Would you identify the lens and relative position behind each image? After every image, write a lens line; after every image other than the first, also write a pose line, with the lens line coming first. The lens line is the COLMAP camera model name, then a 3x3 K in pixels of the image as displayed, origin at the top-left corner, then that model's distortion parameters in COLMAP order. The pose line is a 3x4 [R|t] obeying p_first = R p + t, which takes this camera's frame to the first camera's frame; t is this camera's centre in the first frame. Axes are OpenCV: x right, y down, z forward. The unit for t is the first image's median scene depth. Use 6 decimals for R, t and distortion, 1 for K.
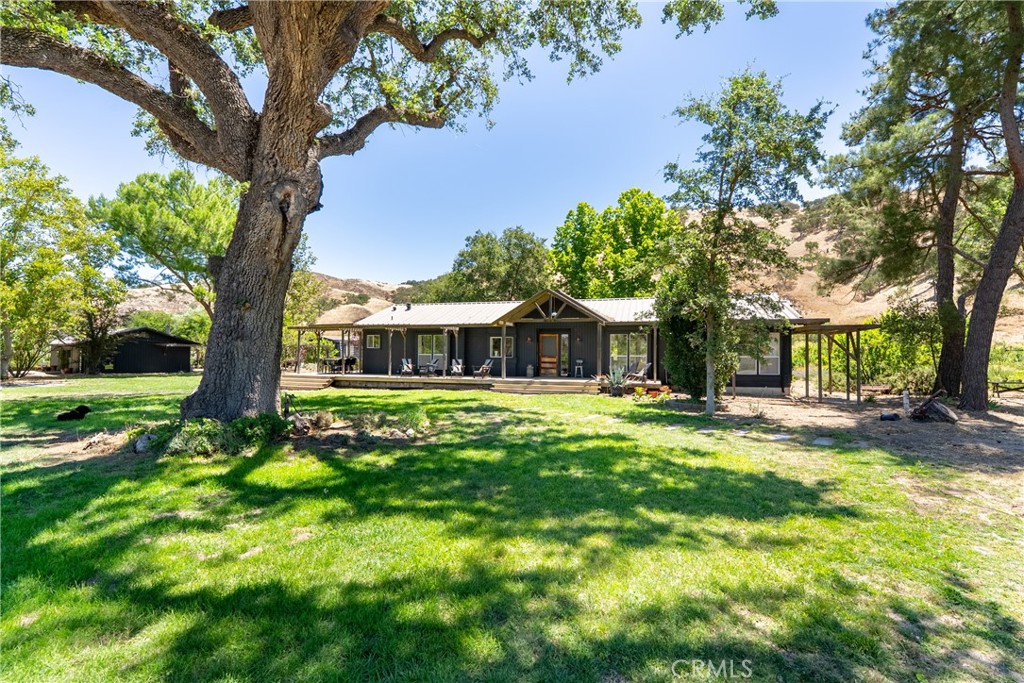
lens RADIAL K [[460.4, 0, 512.0], [0, 460.4, 341.5], [0, 0, 1]] dist [-0.003725, 0.000716]
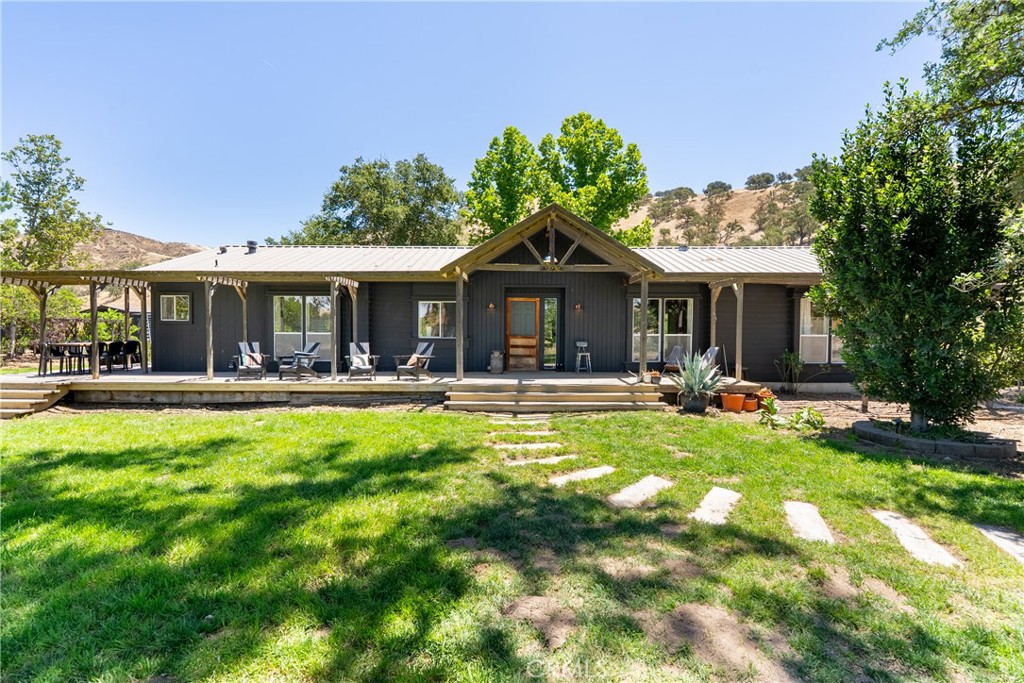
lens RADIAL K [[460.4, 0, 512.0], [0, 460.4, 341.5], [0, 0, 1]] dist [-0.003725, 0.000716]
pose [[0.957837, -0.007946, 0.287203, -0.099433], [-0.005901, 0.998863, 0.047315, 0.011880], [-0.287252, -0.047015, 0.956700, 0.442625]]
